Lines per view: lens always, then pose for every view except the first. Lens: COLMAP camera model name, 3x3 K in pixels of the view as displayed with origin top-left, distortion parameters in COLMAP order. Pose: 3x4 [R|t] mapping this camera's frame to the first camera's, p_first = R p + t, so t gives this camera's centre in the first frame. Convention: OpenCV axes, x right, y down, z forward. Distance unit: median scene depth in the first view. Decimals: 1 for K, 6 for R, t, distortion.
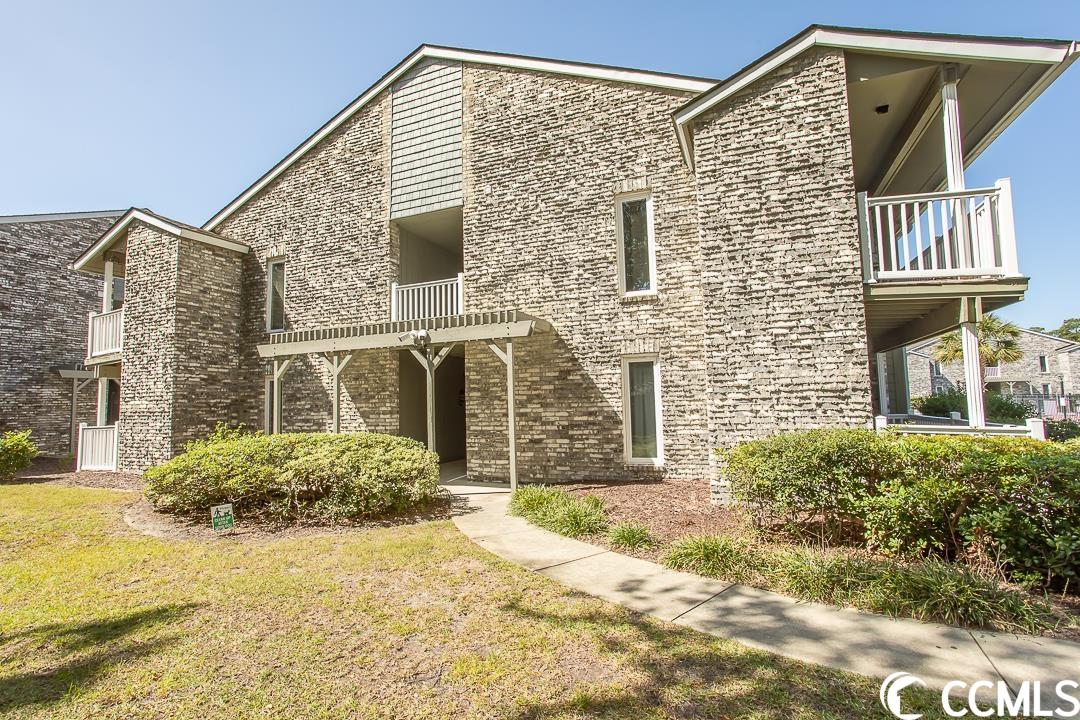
lens RADIAL K [[525.9, 0, 565.7], [0, 525.9, 360.8], [0, 0, 1]] dist [-0.041155, 0.024776]
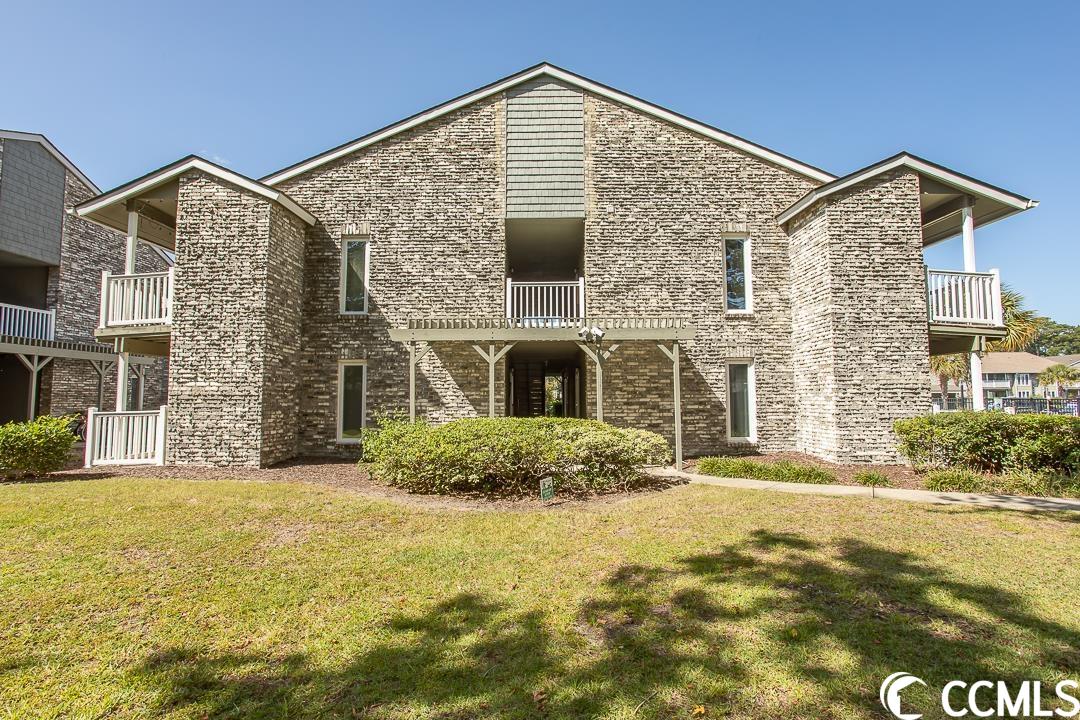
lens RADIAL K [[525.9, 0, 544.9], [0, 525.9, 364.0], [0, 0, 1]] dist [-0.041155, 0.024776]
pose [[0.923369, 0.044676, 0.381306, -0.736218], [-0.047760, 0.998858, -0.001378, 0.024606], [-0.380932, -0.016939, 0.924448, -0.018933]]
